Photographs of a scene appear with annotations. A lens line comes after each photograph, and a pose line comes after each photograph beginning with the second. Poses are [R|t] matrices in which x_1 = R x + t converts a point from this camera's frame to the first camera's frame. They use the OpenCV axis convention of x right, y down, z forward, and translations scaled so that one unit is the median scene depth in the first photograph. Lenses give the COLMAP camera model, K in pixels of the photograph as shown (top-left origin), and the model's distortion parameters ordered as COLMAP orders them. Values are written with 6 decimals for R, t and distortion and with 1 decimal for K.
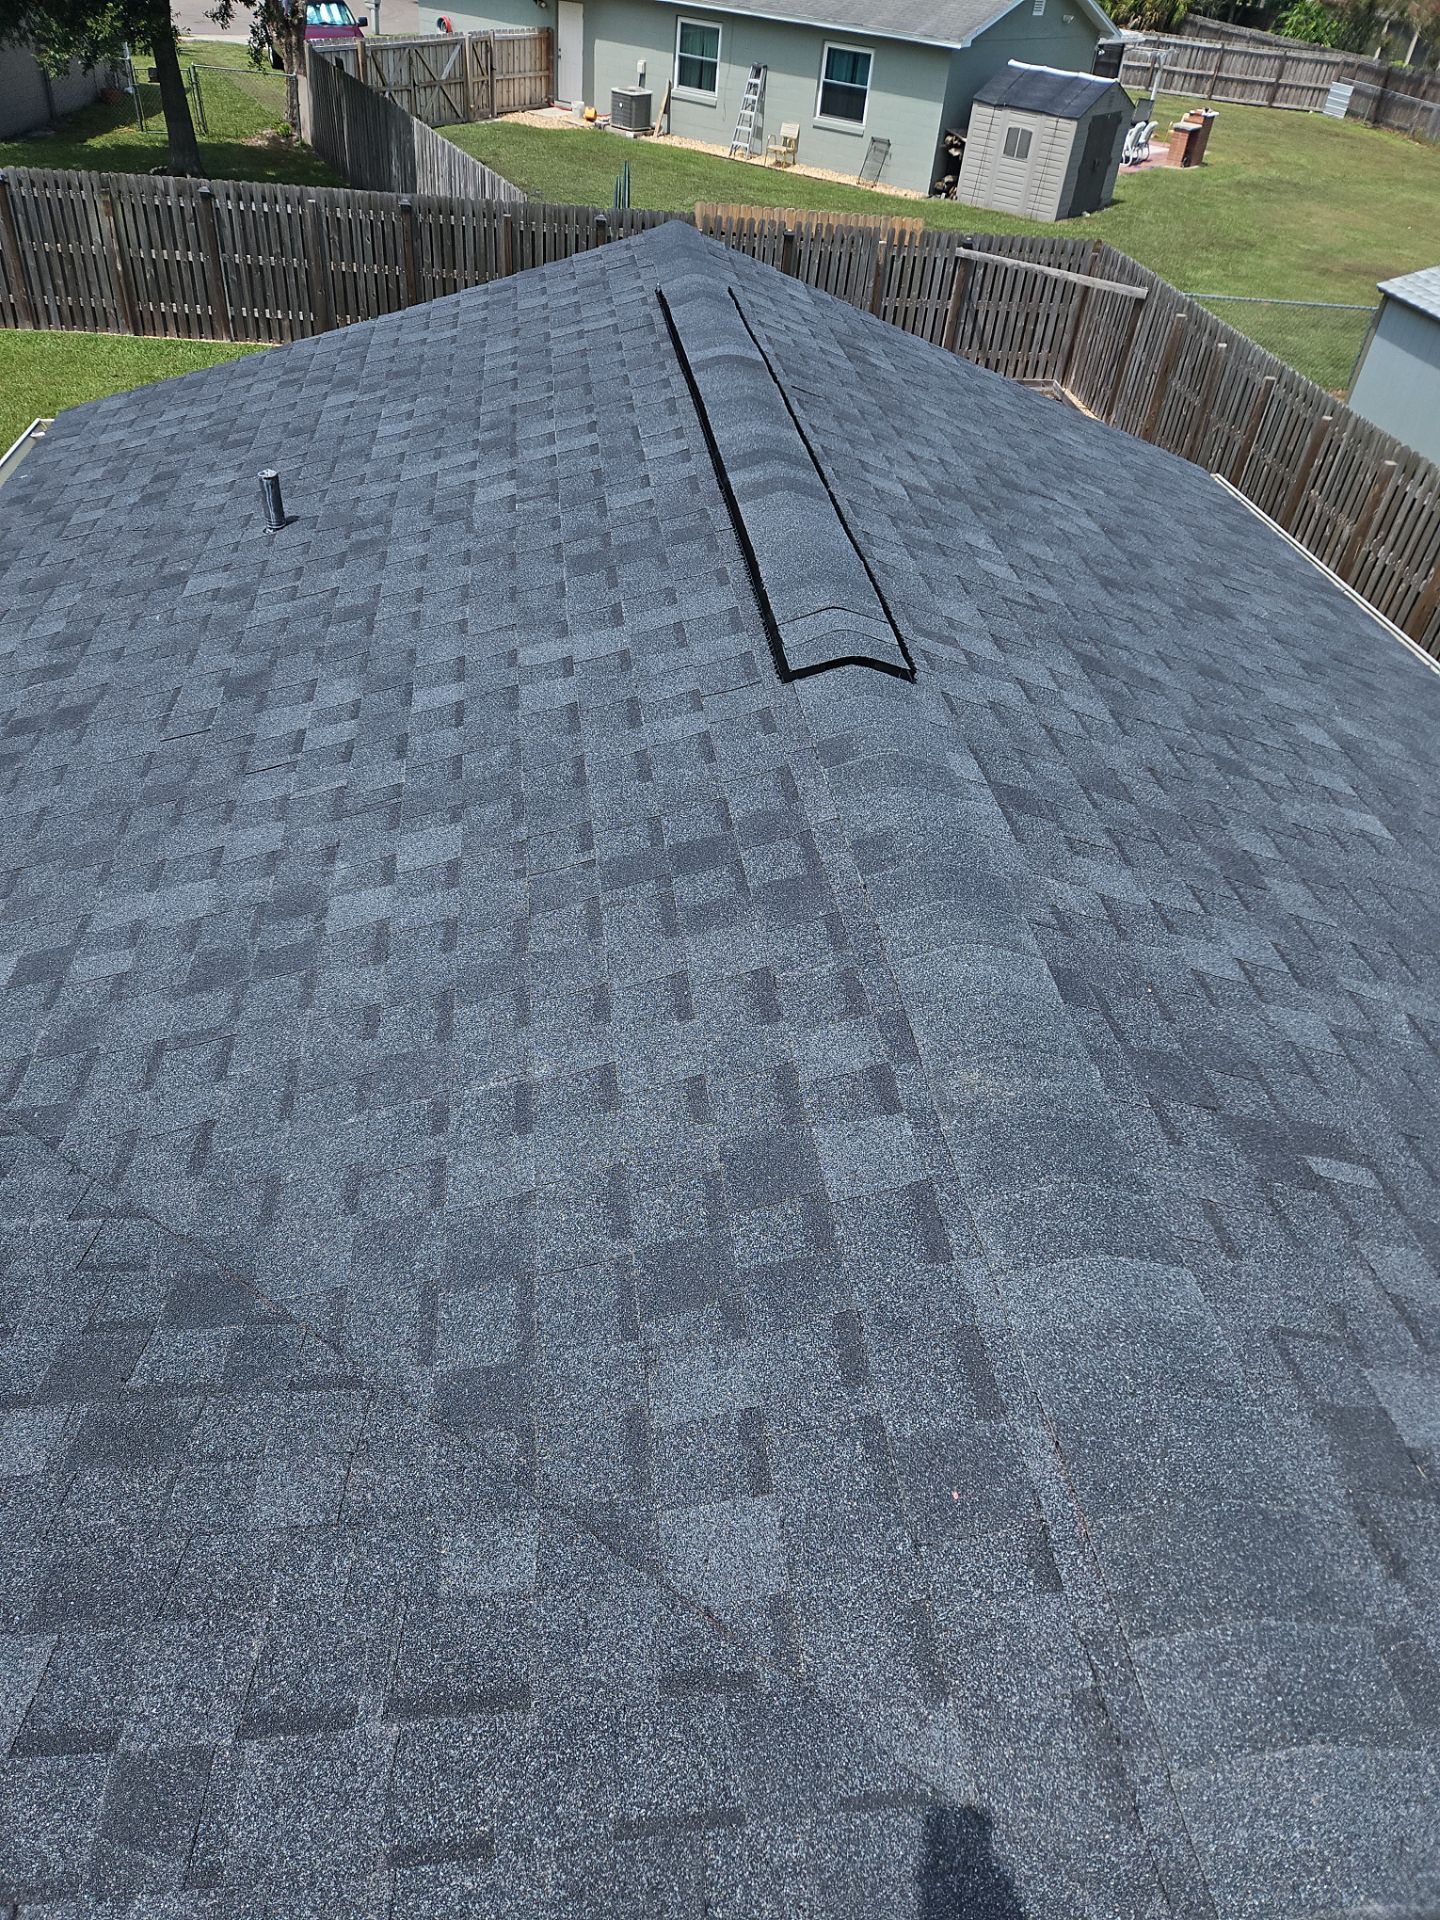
lens RADIAL K [[1308.7, 0, 729.9], [0, 1308.7, 954.2], [0, 0, 1]] dist [0.072686, -0.049200]
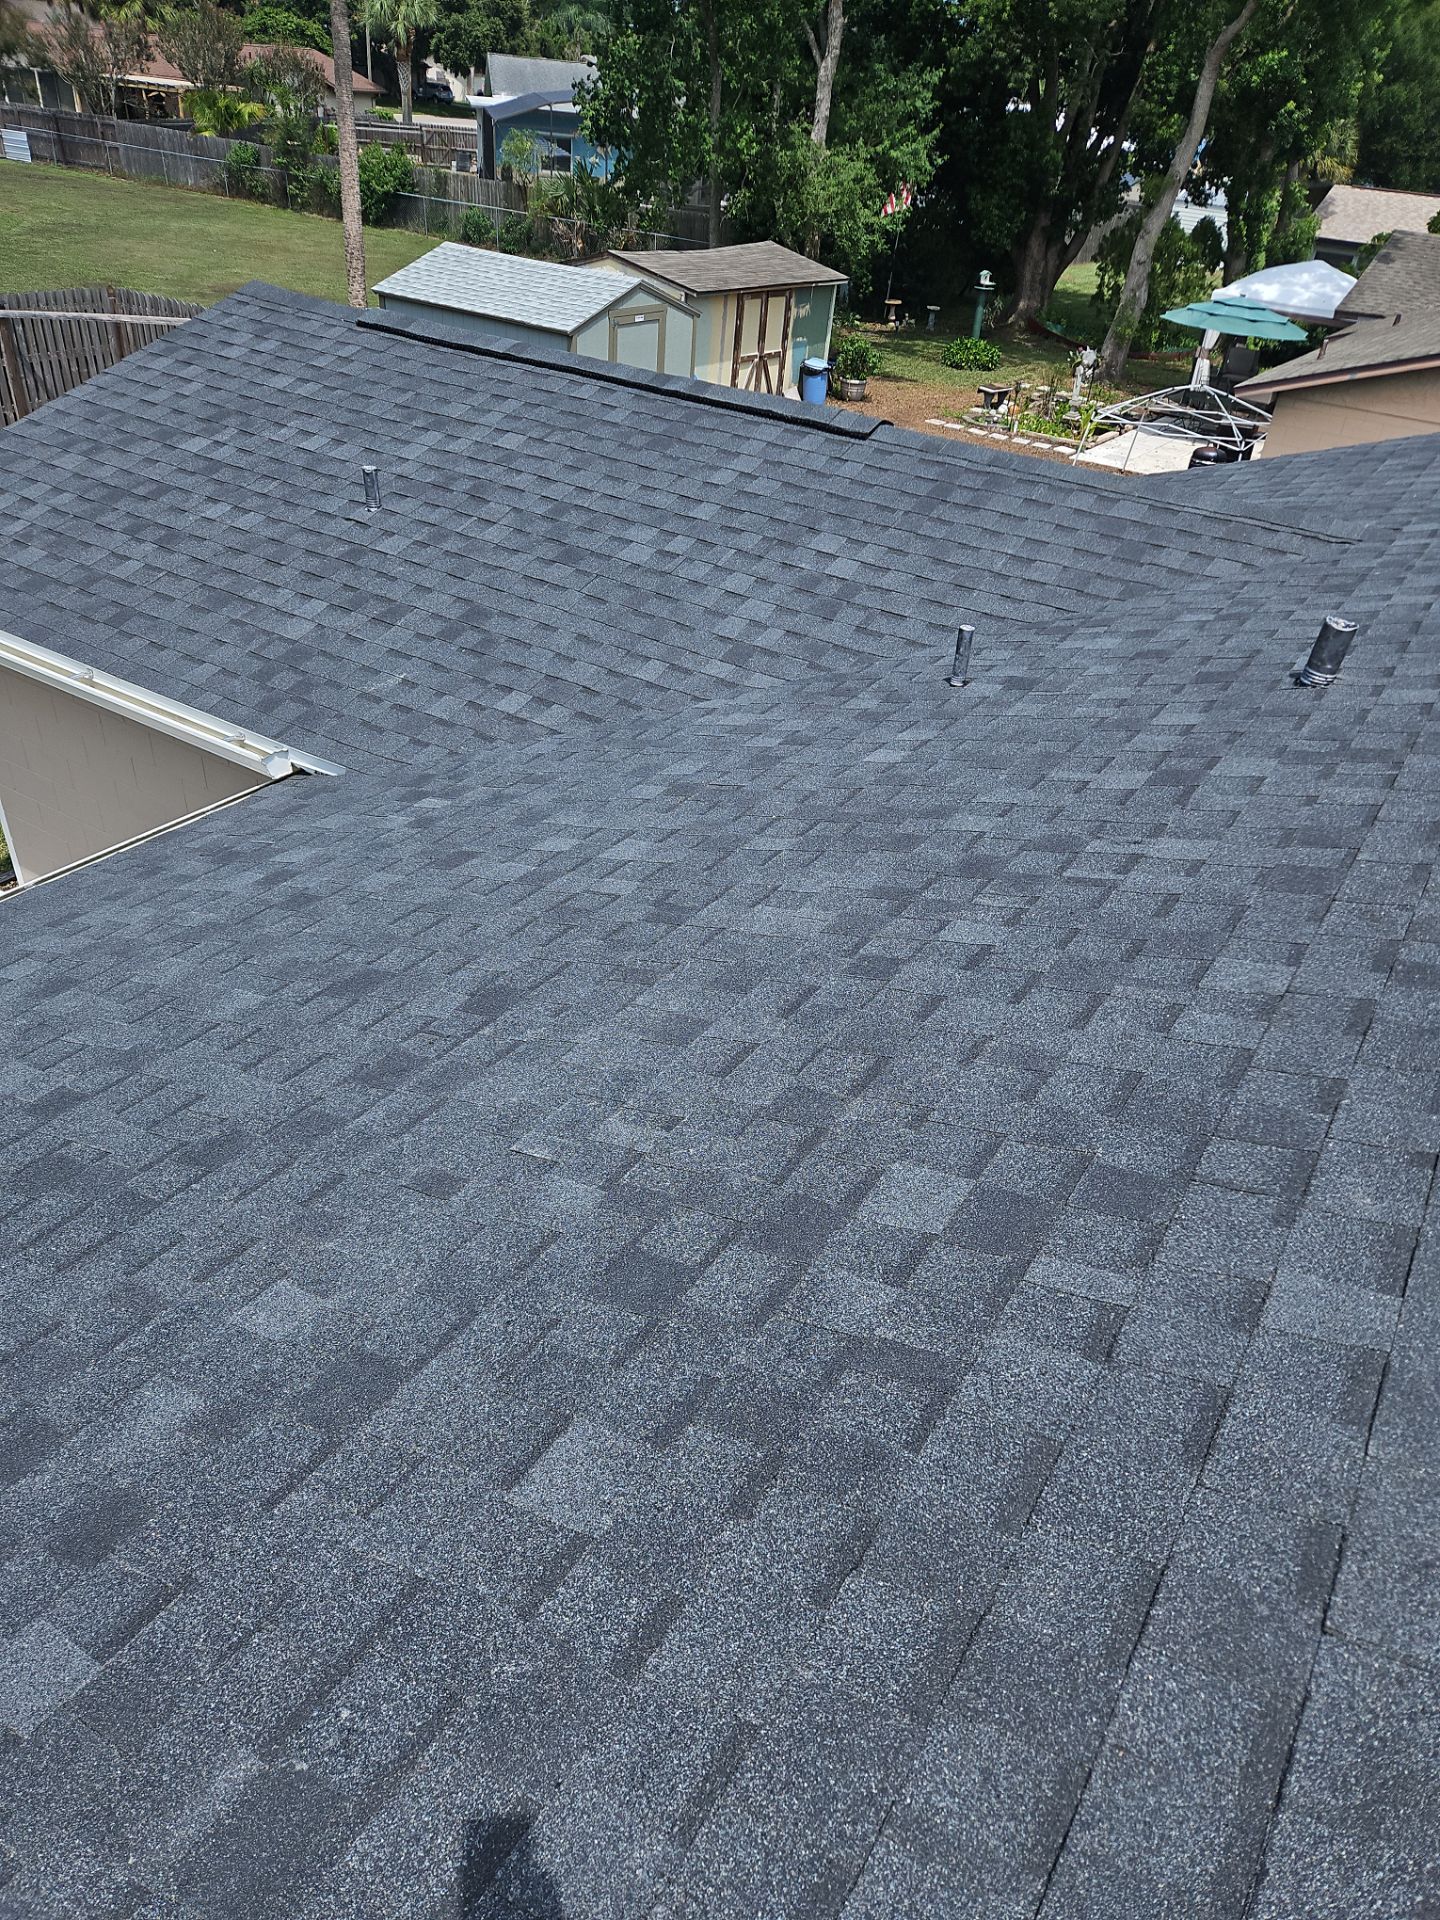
lens RADIAL K [[1308.7, 0, 729.9], [0, 1308.7, 954.2], [0, 0, 1]] dist [0.072686, -0.049200]
pose [[0.631064, -0.461287, 0.623677, -0.349114], [0.471521, 0.866511, 0.163787, 0.012645], [-0.615976, 0.190717, 0.764330, -0.071350]]
